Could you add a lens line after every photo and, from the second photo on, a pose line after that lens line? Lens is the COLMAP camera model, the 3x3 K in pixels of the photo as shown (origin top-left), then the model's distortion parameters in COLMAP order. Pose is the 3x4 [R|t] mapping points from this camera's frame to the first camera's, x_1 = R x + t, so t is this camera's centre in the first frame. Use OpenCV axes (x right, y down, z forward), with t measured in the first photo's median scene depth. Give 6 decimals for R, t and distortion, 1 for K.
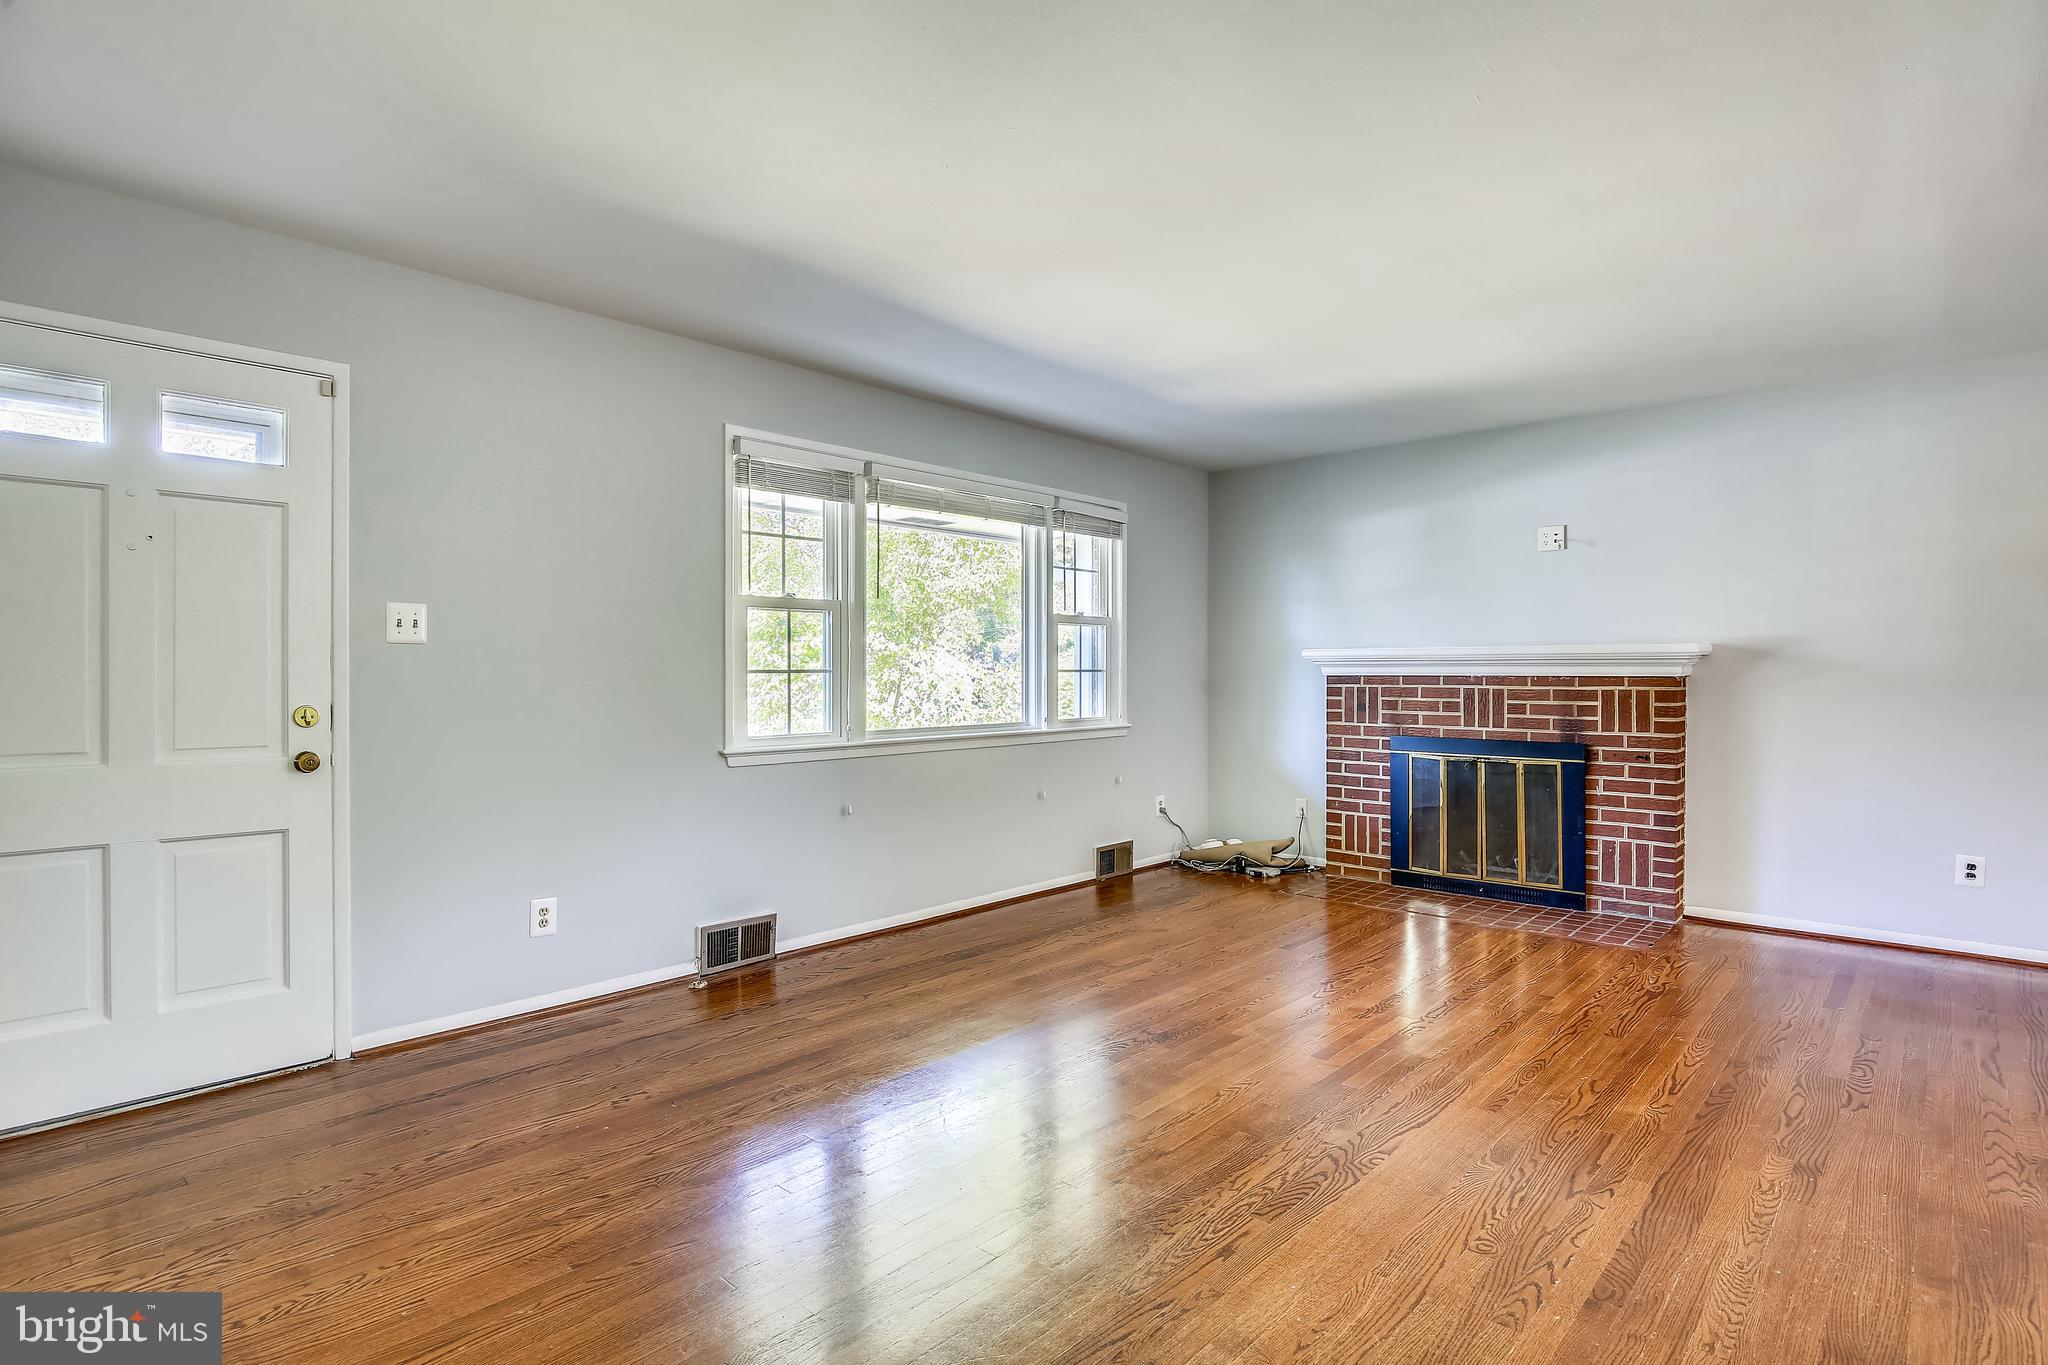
lens RADIAL K [[1033.6, 0, 1027.5], [0, 1033.6, 676.7], [0, 0, 1]] dist [-0.023494, 0.005328]
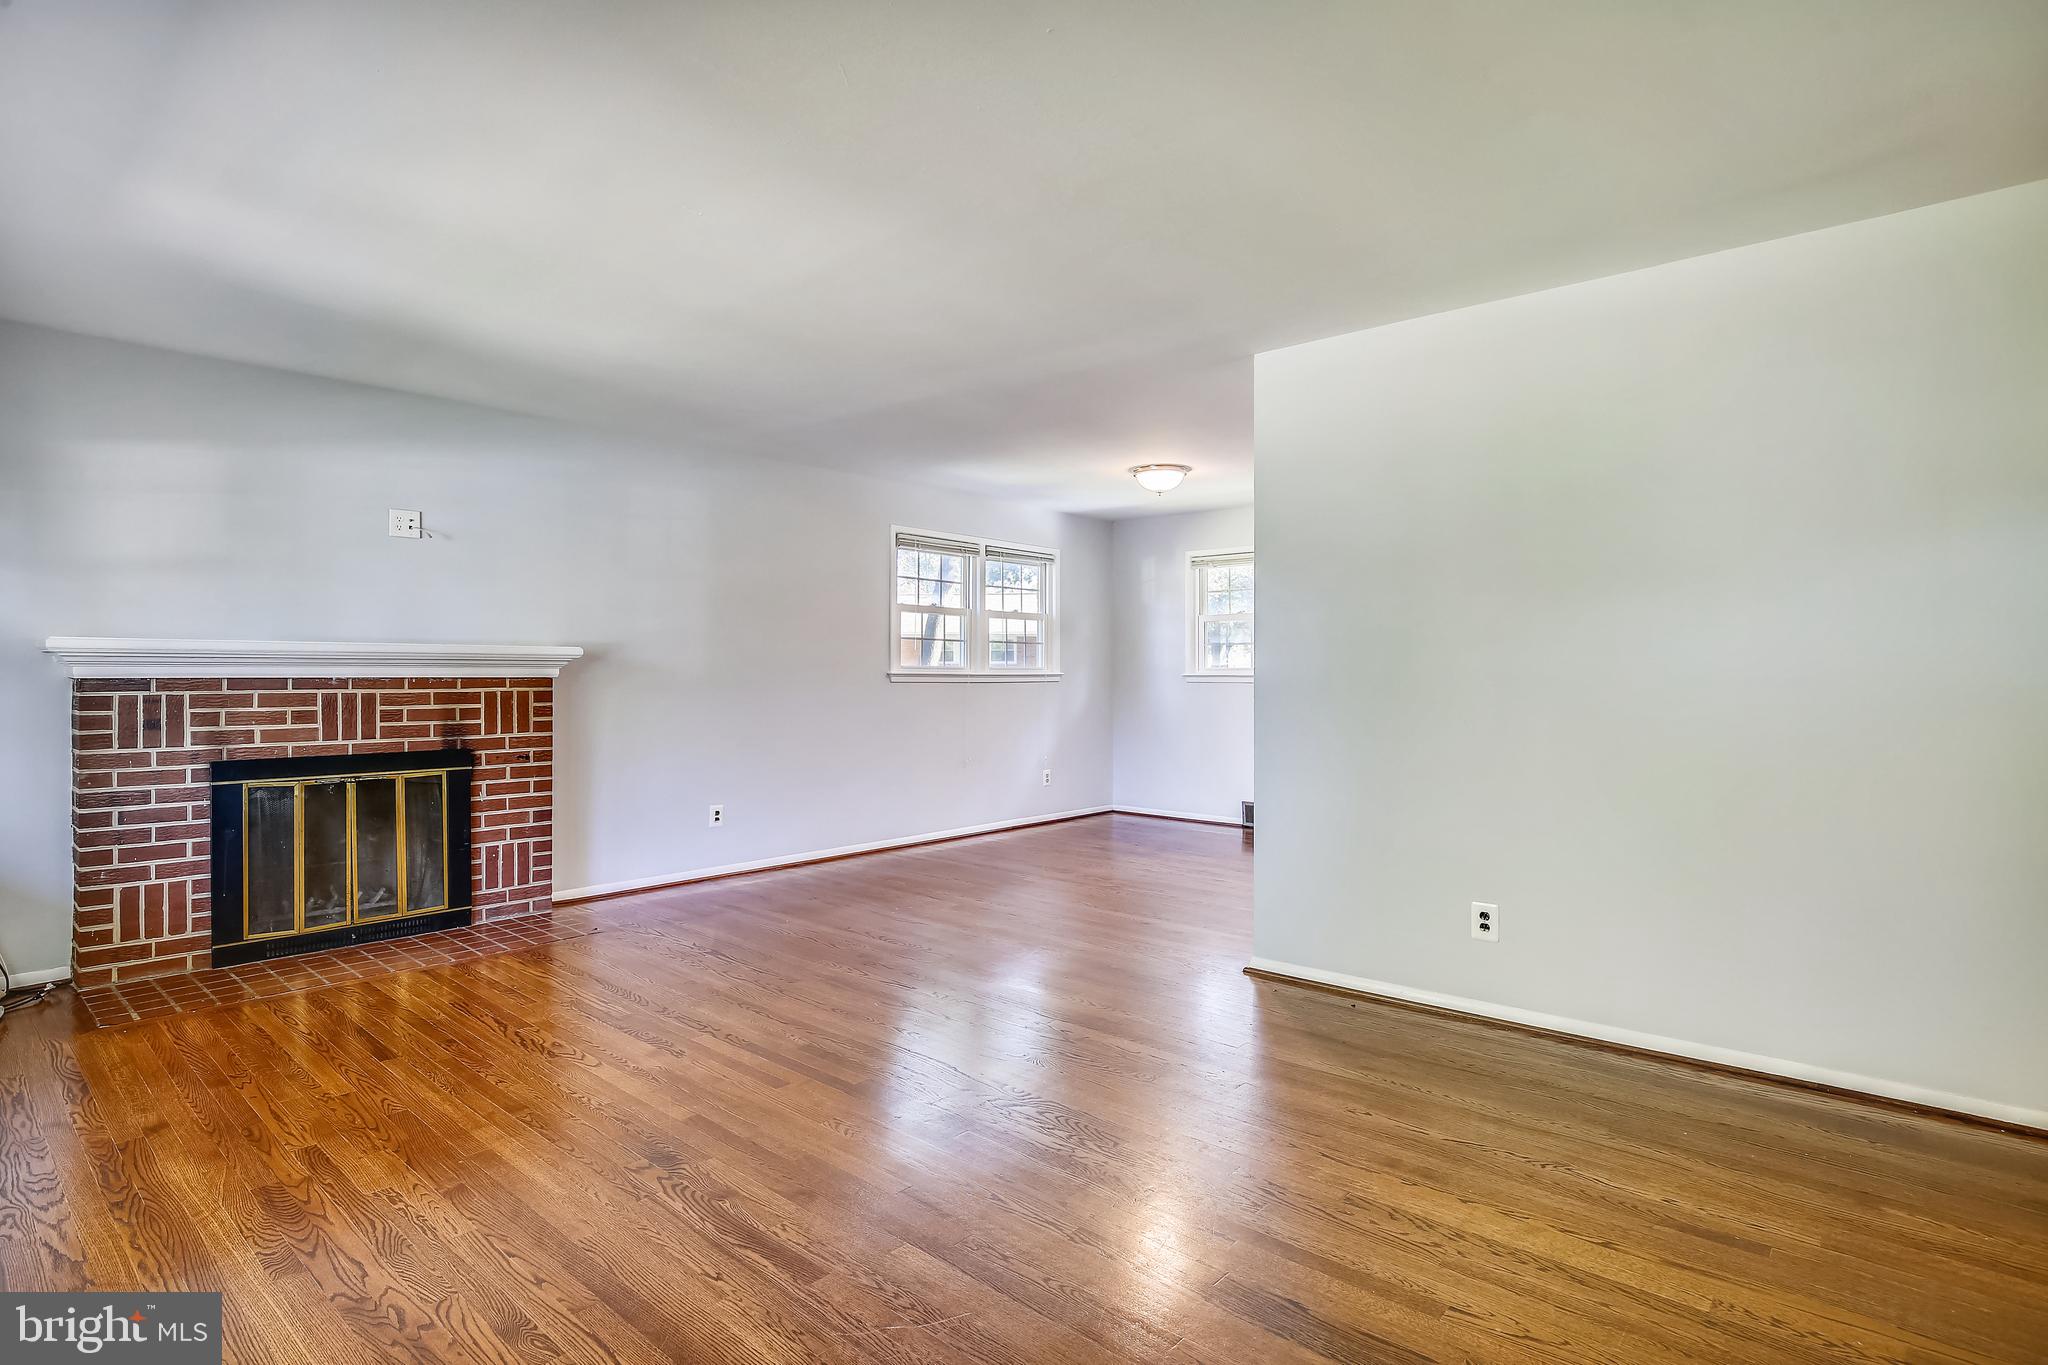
lens RADIAL K [[1033.6, 0, 1022.2], [0, 1033.6, 680.2], [0, 0, 1]] dist [-0.023494, 0.005328]
pose [[-0.016136, -0.005358, 0.999855, -0.418631], [0.004178, 0.999977, 0.005426, -0.001181], [-0.999861, 0.004265, -0.016113, 0.510815]]
